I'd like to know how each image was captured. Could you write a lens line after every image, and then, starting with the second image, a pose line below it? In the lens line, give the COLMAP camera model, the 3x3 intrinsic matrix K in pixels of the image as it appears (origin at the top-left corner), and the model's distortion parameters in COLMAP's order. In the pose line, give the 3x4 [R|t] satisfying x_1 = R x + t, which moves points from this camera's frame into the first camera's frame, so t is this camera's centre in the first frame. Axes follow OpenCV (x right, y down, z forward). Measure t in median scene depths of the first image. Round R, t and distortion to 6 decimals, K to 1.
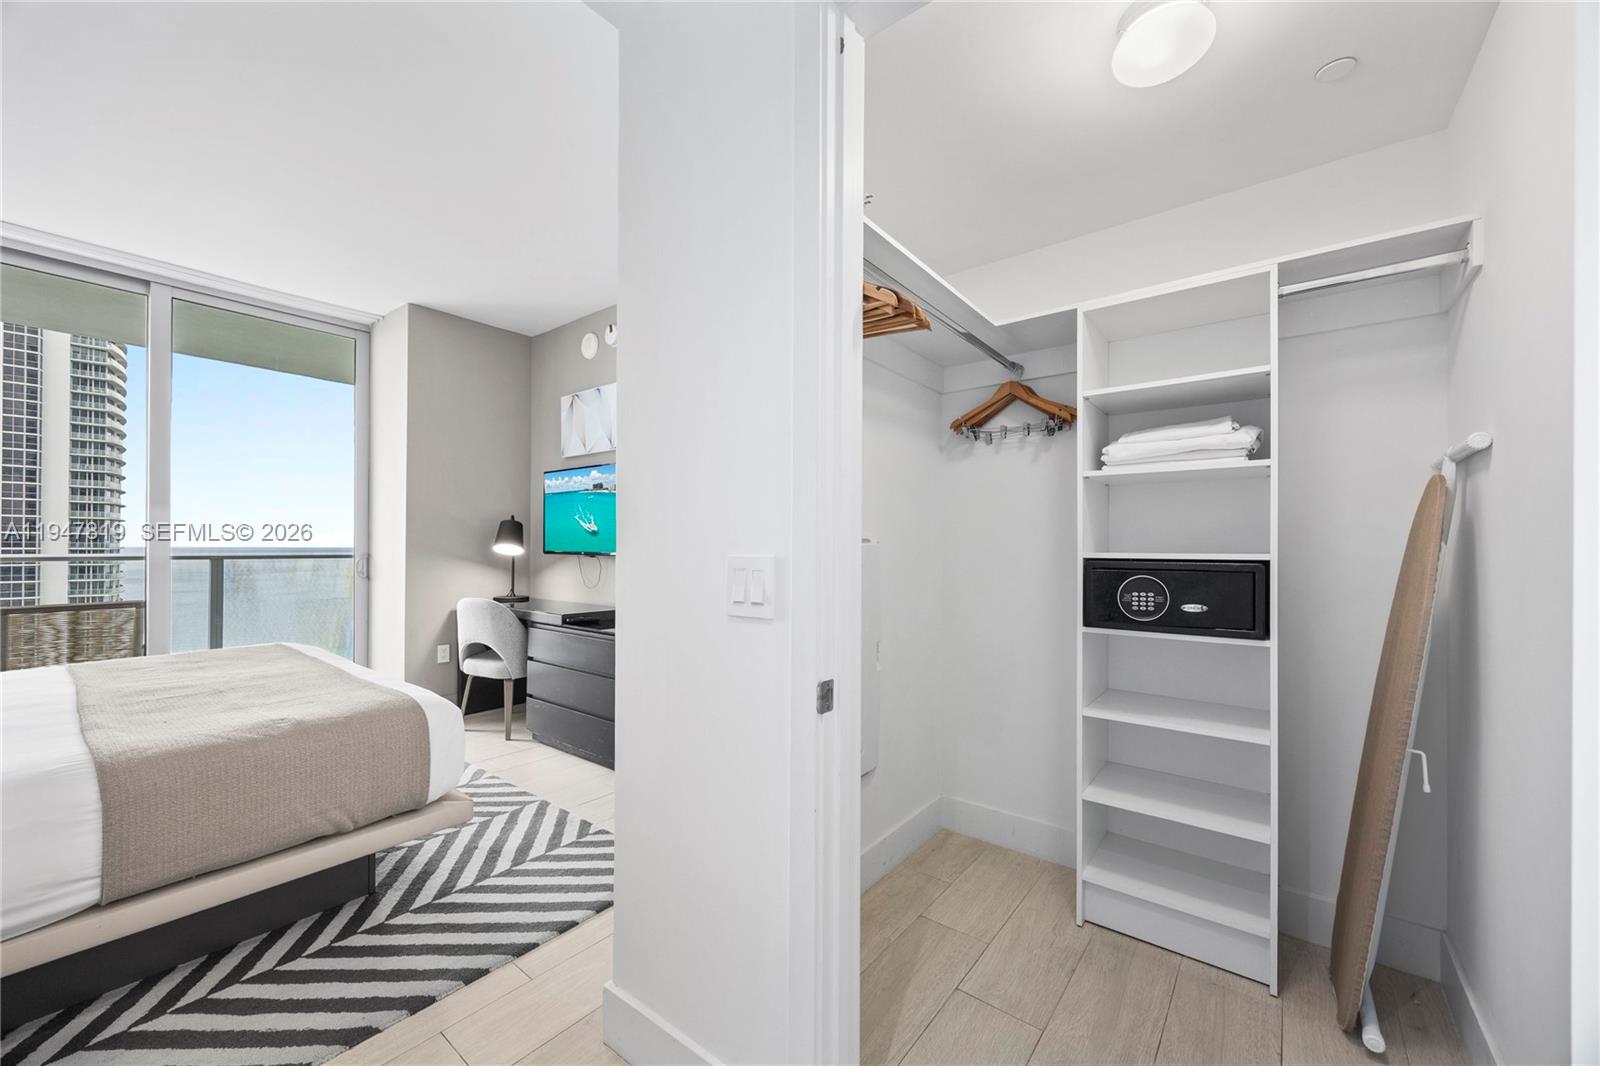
lens RADIAL K [[626.3, 0, 819.6], [0, 626.3, 543.4], [0, 0, 1]] dist [-0.000230, -0.000374]
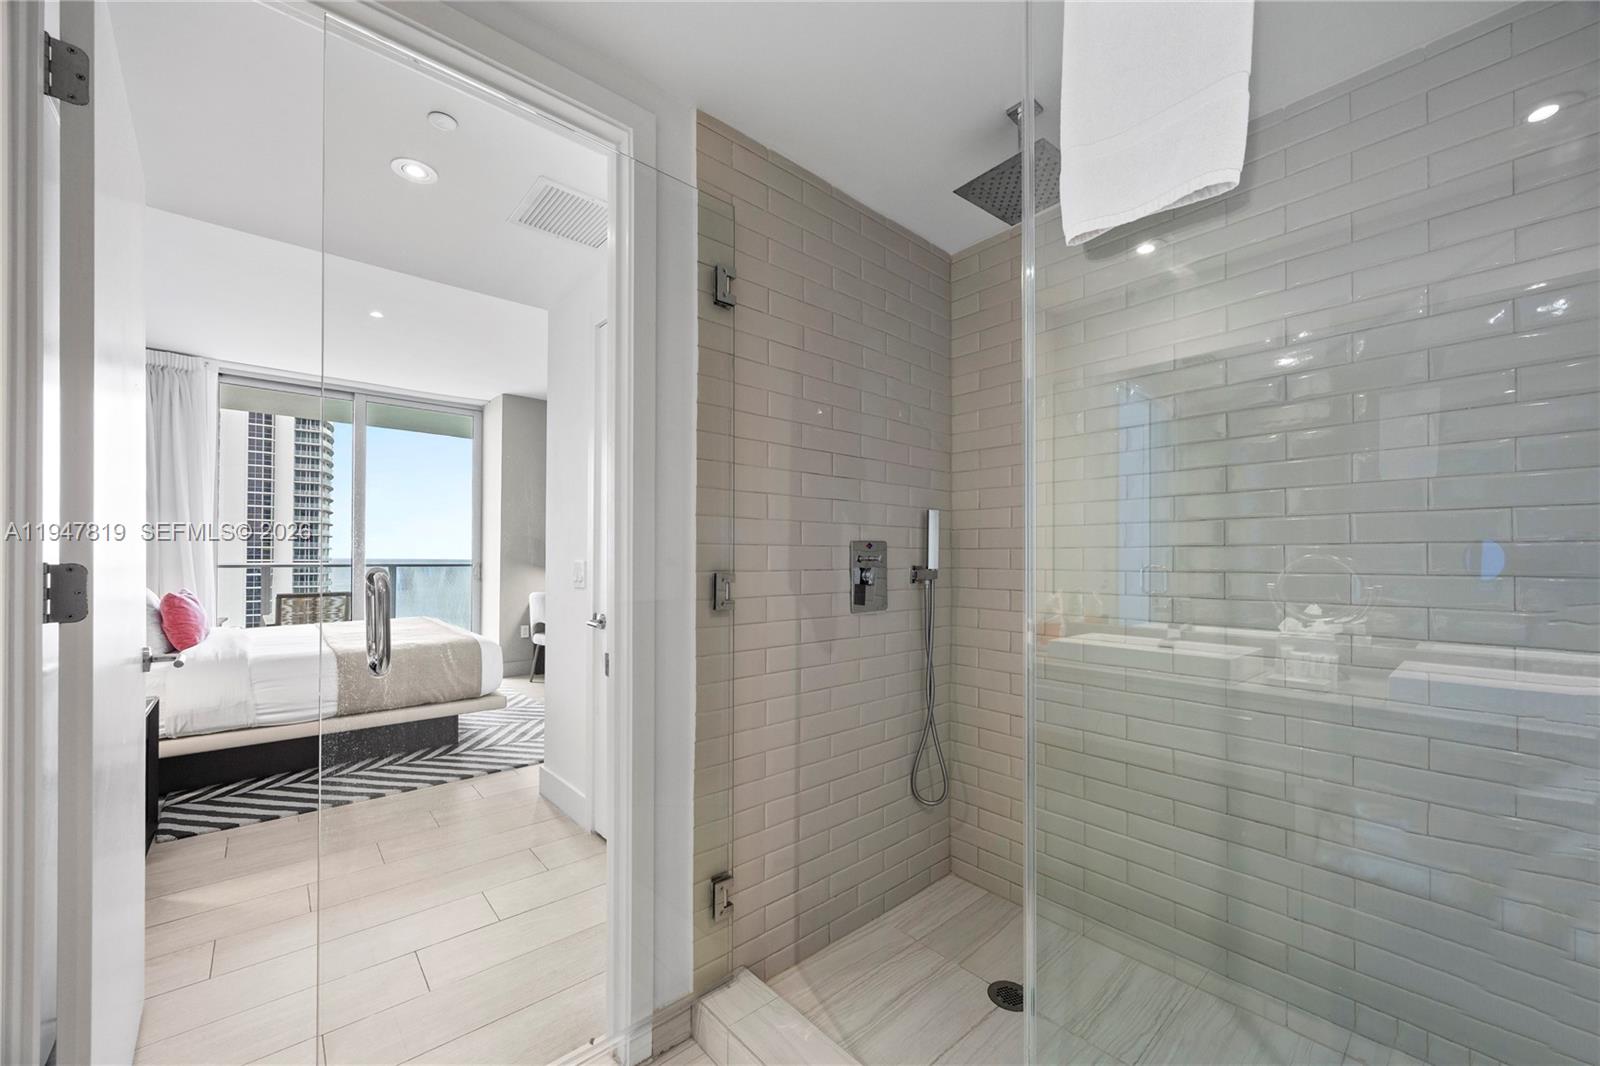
lens RADIAL K [[626.3, 0, 815.6], [0, 626.3, 557.8], [0, 0, 1]] dist [-0.000230, -0.000374]
pose [[0.983819, 0.003054, -0.179137, 0.339414], [-0.002983, 0.999995, 0.000664, 0.000839], [0.179138, -0.000119, 0.983824, -0.325986]]
